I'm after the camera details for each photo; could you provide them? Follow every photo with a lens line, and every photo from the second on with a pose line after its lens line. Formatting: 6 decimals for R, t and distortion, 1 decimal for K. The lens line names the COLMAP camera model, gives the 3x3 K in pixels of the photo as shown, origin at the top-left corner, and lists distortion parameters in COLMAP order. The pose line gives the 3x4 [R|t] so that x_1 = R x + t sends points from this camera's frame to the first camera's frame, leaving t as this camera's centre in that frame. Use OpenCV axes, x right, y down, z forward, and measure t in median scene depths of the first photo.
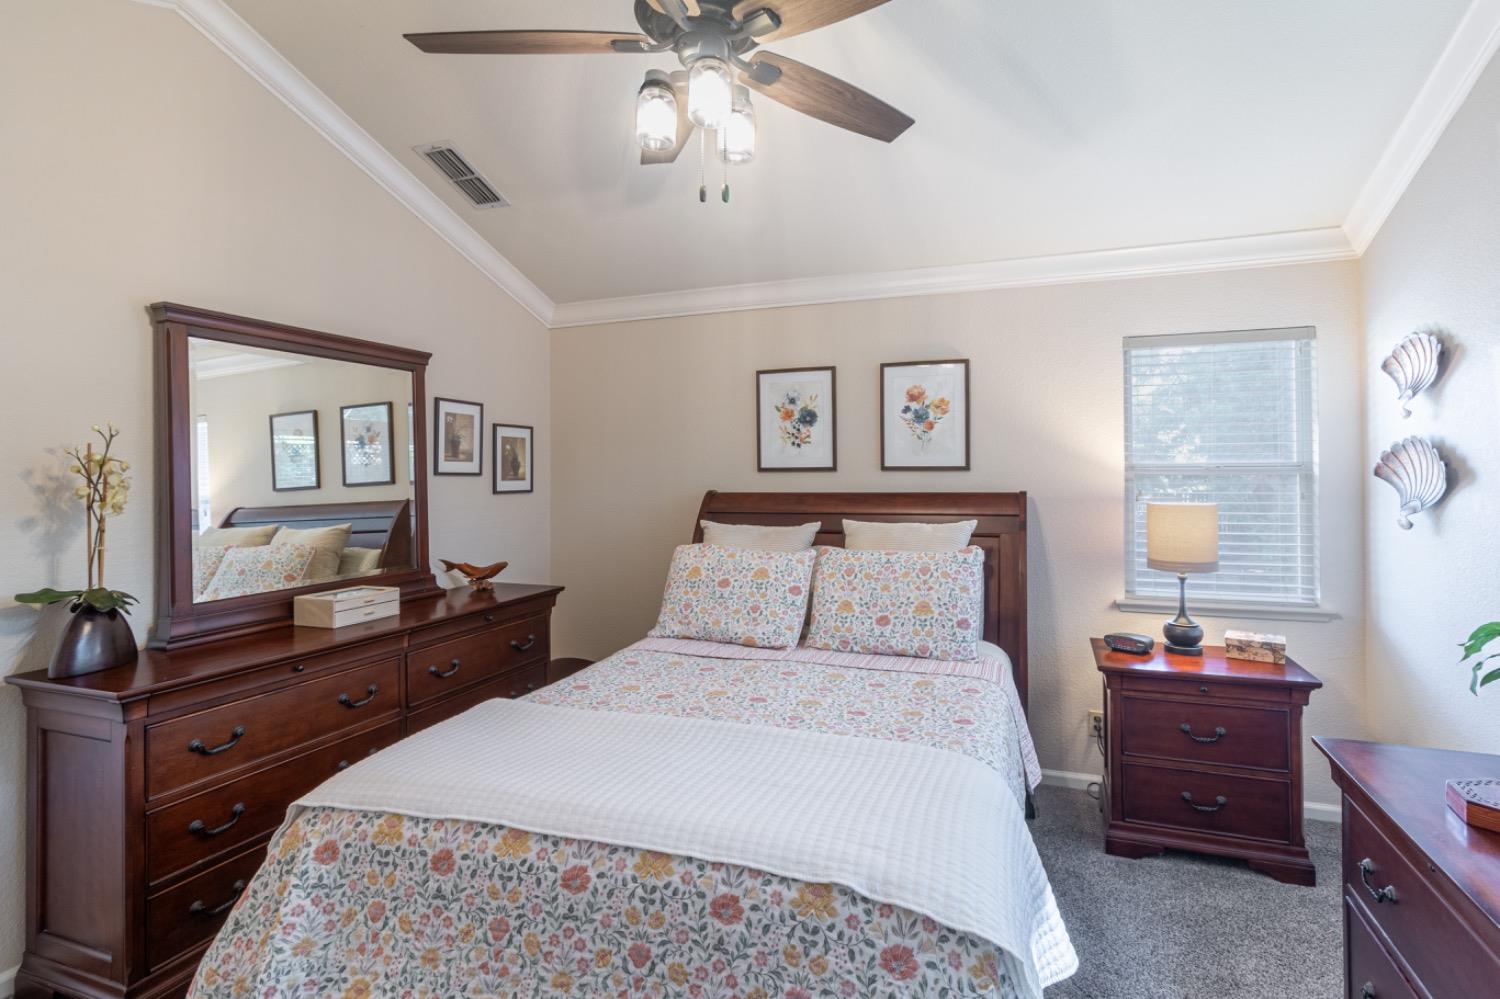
lens RADIAL K [[697.5, 0, 752.2], [0, 697.5, 465.3], [0, 0, 1]] dist [-0.000490, -0.000033]
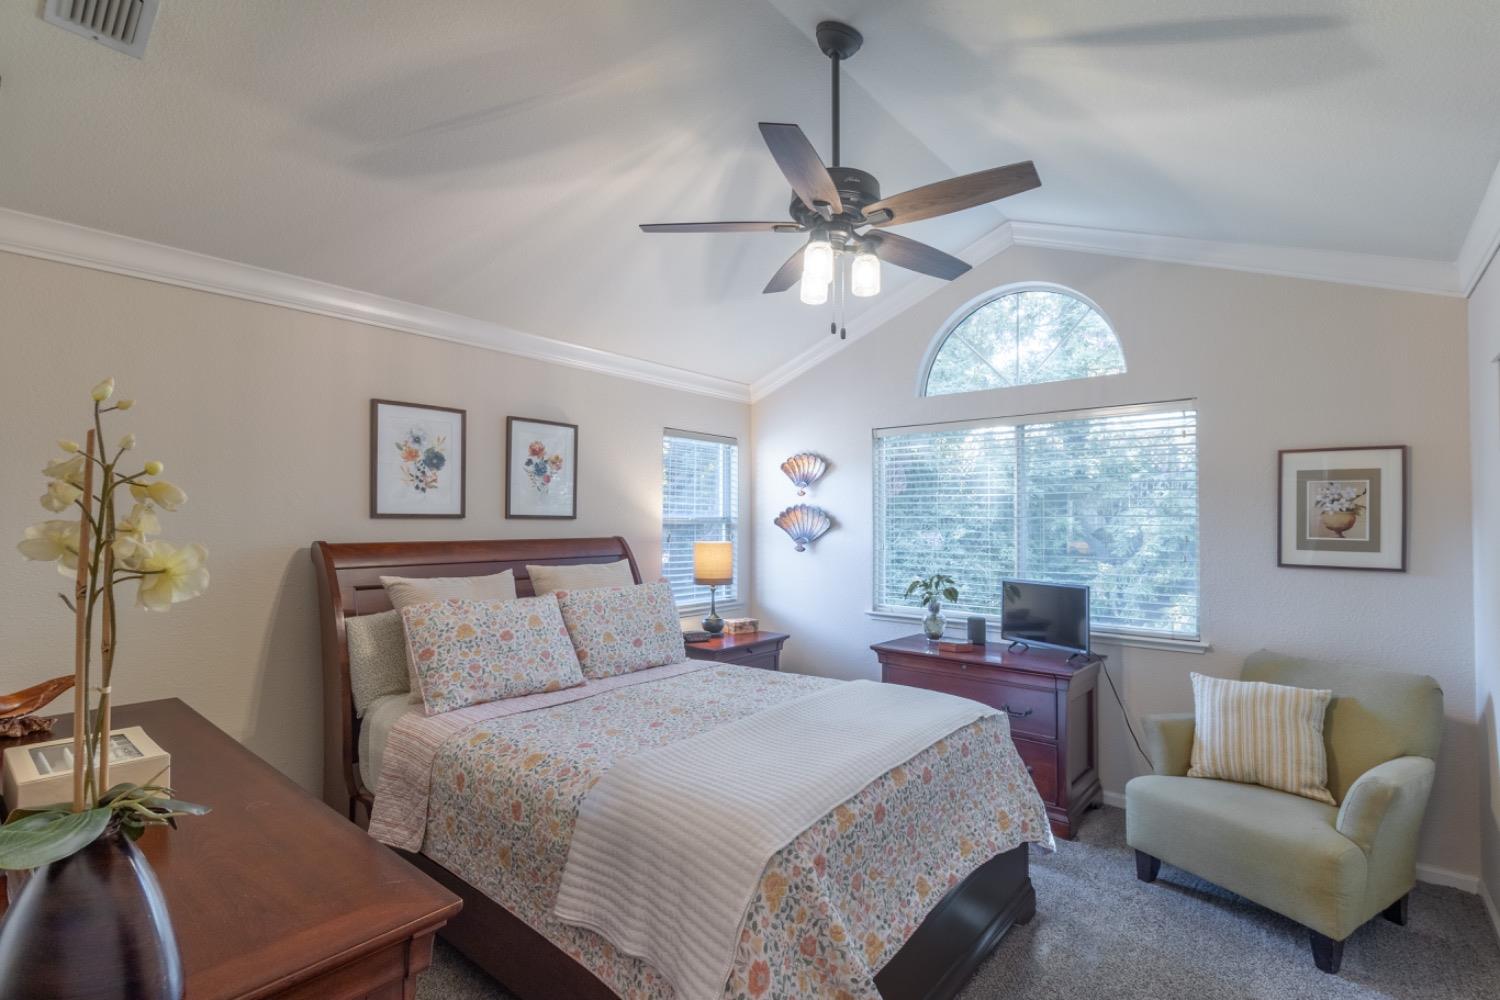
lens RADIAL K [[715.7, 0, 750.0], [0, 715.7, 500.0], [0, 0, 1]] dist [-0.000147, 0.000022]
pose [[0.346459, 0.034762, 0.937421, -0.758052], [-0.017409, 0.999379, -0.030626, 0.007072], [-0.937904, -0.005709, 0.346849, 0.315592]]
